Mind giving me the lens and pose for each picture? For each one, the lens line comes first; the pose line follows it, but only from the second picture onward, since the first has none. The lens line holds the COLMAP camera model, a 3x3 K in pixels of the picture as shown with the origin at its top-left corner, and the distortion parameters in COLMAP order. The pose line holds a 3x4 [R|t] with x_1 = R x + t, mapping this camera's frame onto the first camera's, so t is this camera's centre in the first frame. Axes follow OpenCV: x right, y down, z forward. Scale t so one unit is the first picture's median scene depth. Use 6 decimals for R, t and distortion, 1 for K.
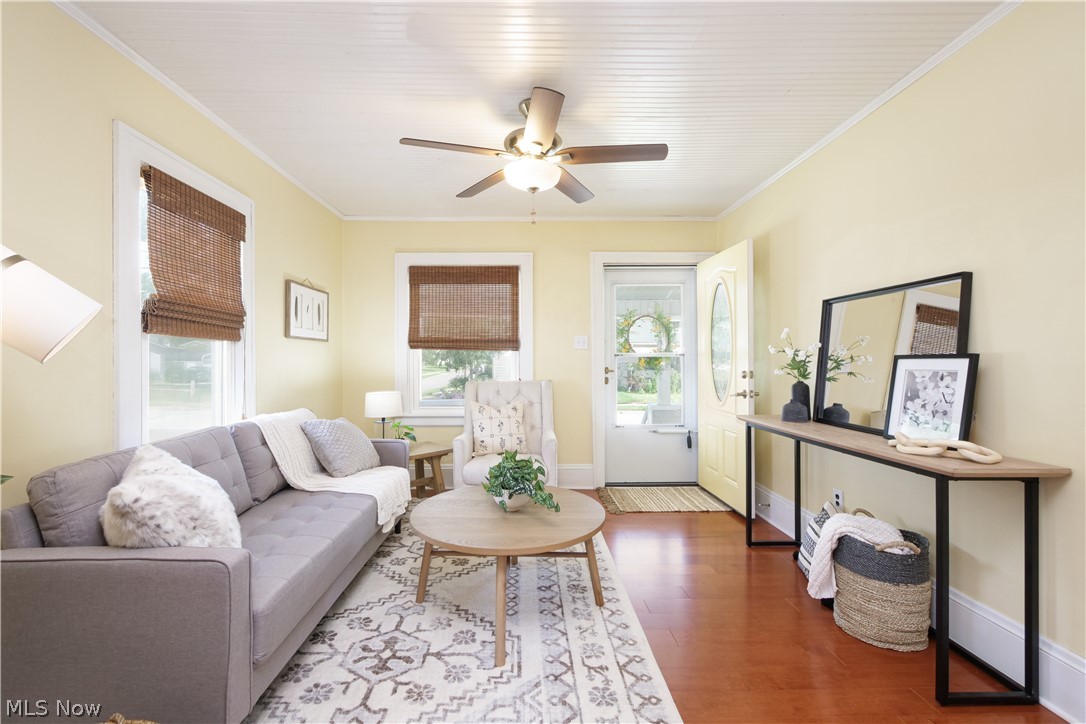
lens RADIAL K [[460.2, 0, 529.4], [0, 460.2, 356.2], [0, 0, 1]] dist [-0.004296, 0.000281]
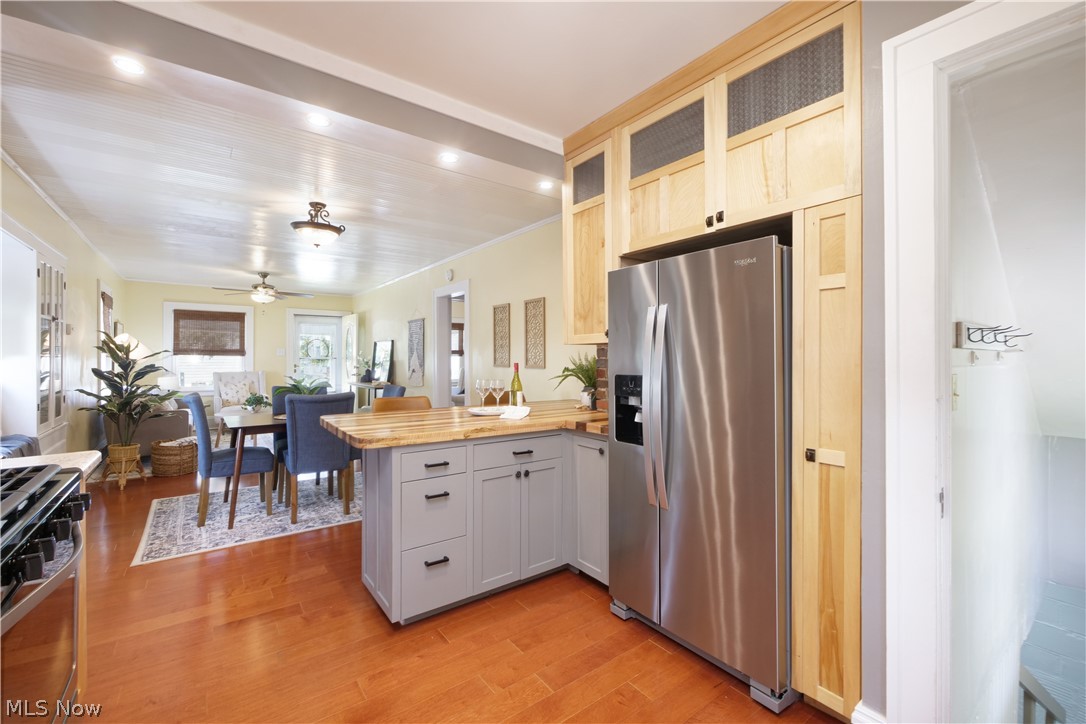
lens RADIAL K [[460.2, 0, 538.1], [0, 460.2, 353.6], [0, 0, 1]] dist [-0.004296, 0.000281]
pose [[0.809147, 0.007259, 0.587561, -0.250442], [-0.007725, 0.999969, -0.001716, -0.046450], [-0.587555, -0.003151, 0.809178, -2.035376]]
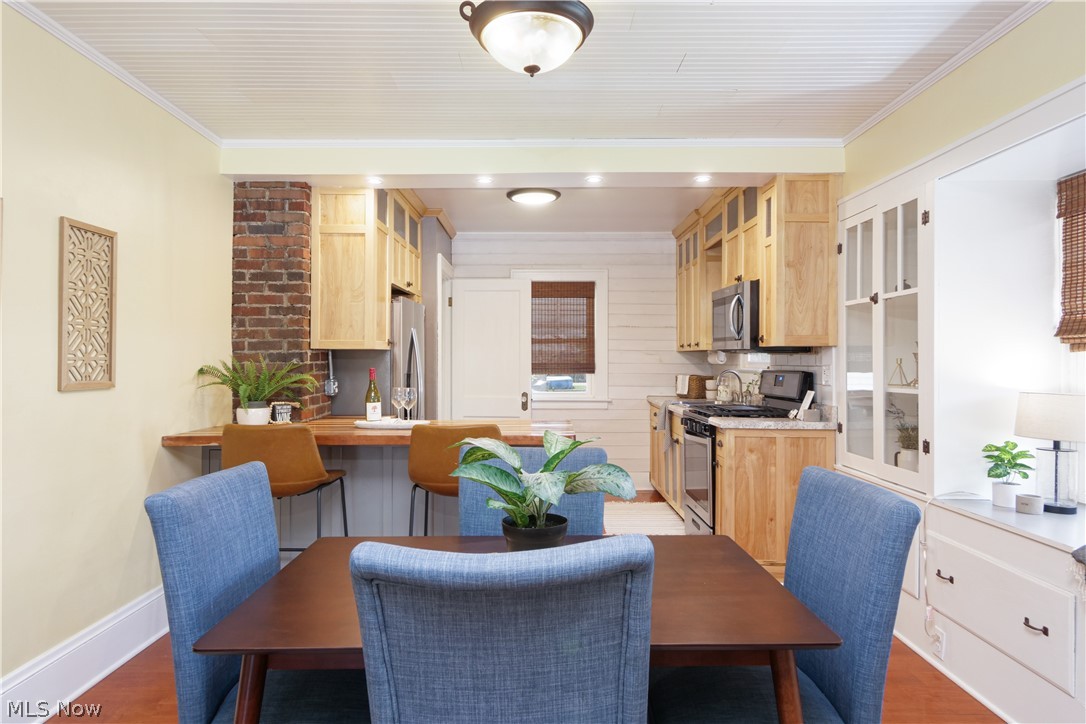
lens RADIAL K [[665.8, 0, 542.5], [0, 665.8, 361.3], [0, 0, 1]] dist [0.005773, -0.001821]
pose [[-0.999977, 0.004032, 0.005369, 0.002041], [0.003995, 0.999968, -0.006978, -0.030141], [-0.005397, -0.006956, -0.999961, 0.199030]]
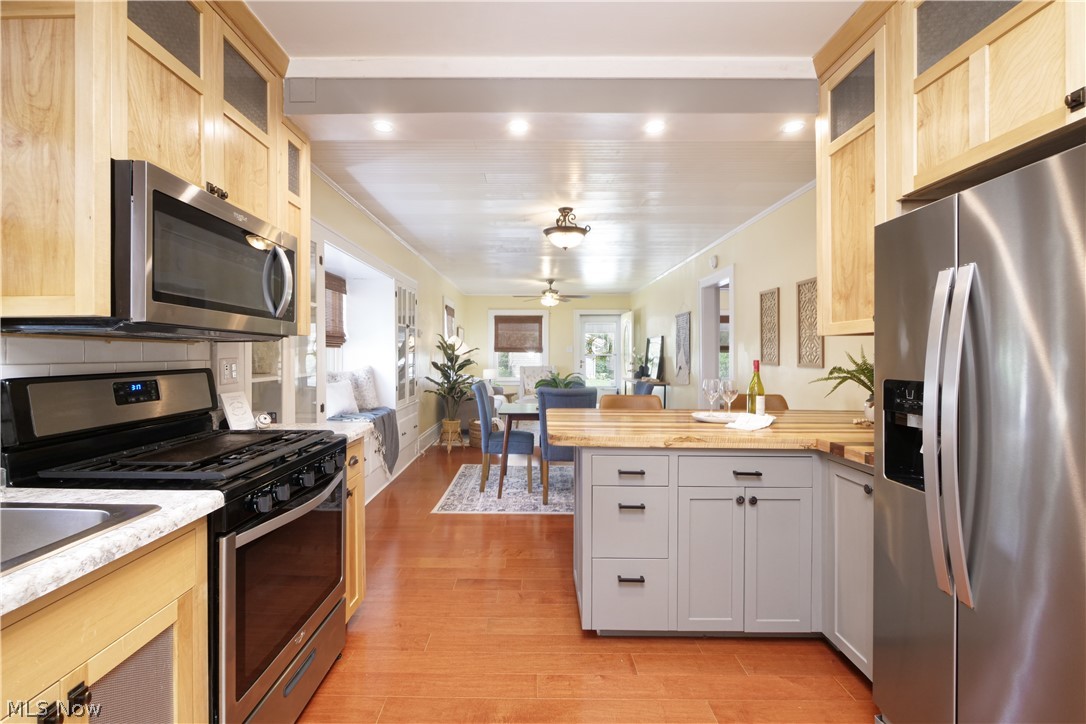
lens RADIAL K [[460.2, 0, 530.4], [0, 460.2, 357.3], [0, 0, 1]] dist [-0.004296, 0.000281]
pose [[0.999841, 0.002994, -0.017603, -0.065842], [-0.002681, 0.999838, 0.017777, -0.046034], [0.017653, -0.017727, 0.999687, -2.005304]]
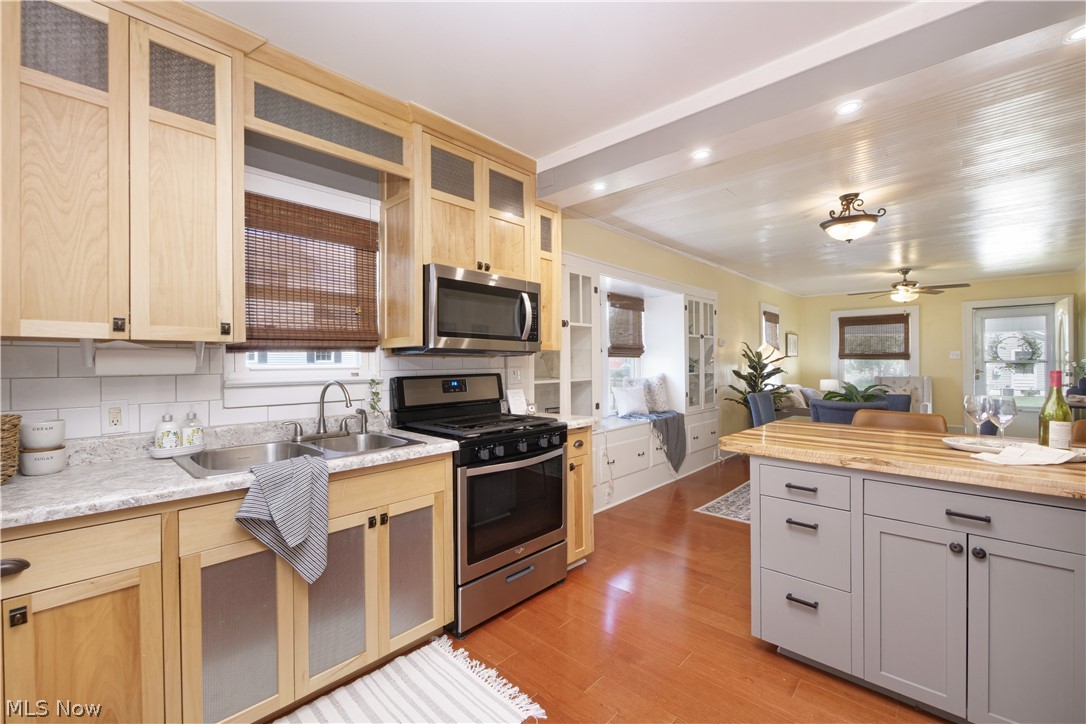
lens RADIAL K [[460.2, 0, 544.3], [0, 460.2, 362.9], [0, 0, 1]] dist [-0.004296, 0.000281]
pose [[0.726375, -0.001825, -0.687297, 0.274681], [0.010726, 0.999905, 0.008681, -0.049291], [0.687215, -0.013678, 0.726325, -2.040906]]
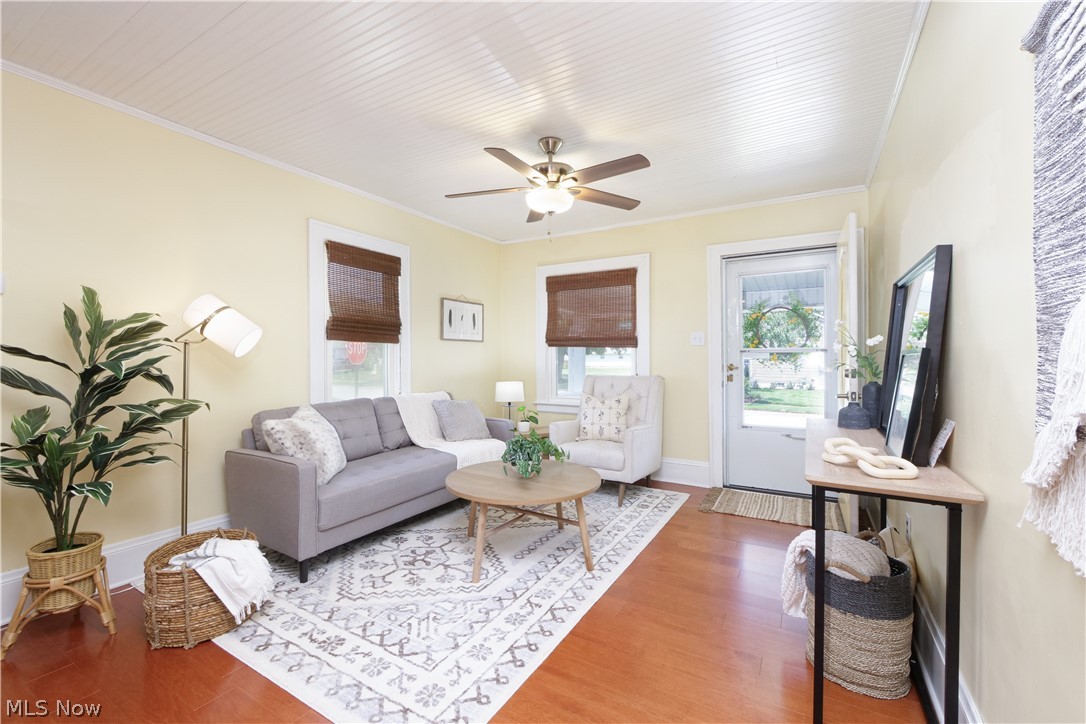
lens RADIAL K [[460.2, 0, 541.5], [0, 460.2, 358.0], [0, 0, 1]] dist [-0.004296, 0.000281]
pose [[0.855828, 0.002432, -0.517255, 0.526289], [0.003548, 0.999938, 0.010573, 0.000495], [0.517248, -0.010884, 0.855766, -0.030087]]
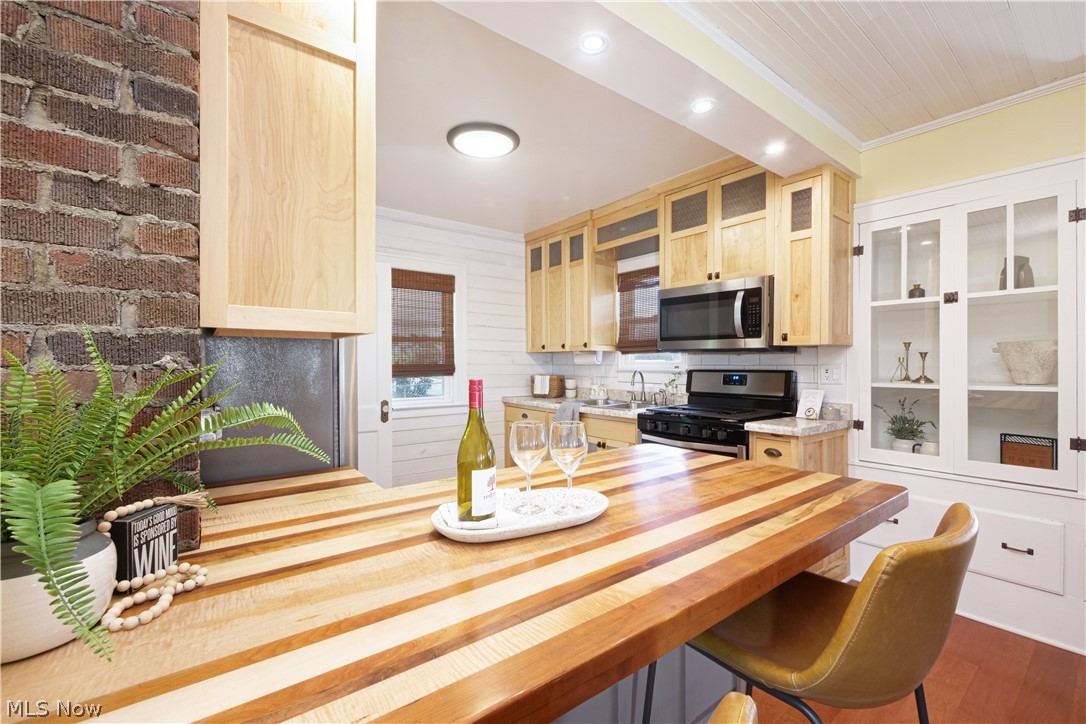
lens RADIAL K [[460.2, 0, 541.2], [0, 460.2, 365.0], [0, 0, 1]] dist [-0.004296, 0.000281]
pose [[-0.796762, 0.011102, -0.604191, 0.522506], [0.011925, 0.999925, 0.002648, -0.037619], [0.604175, -0.005095, -0.796835, -0.808190]]
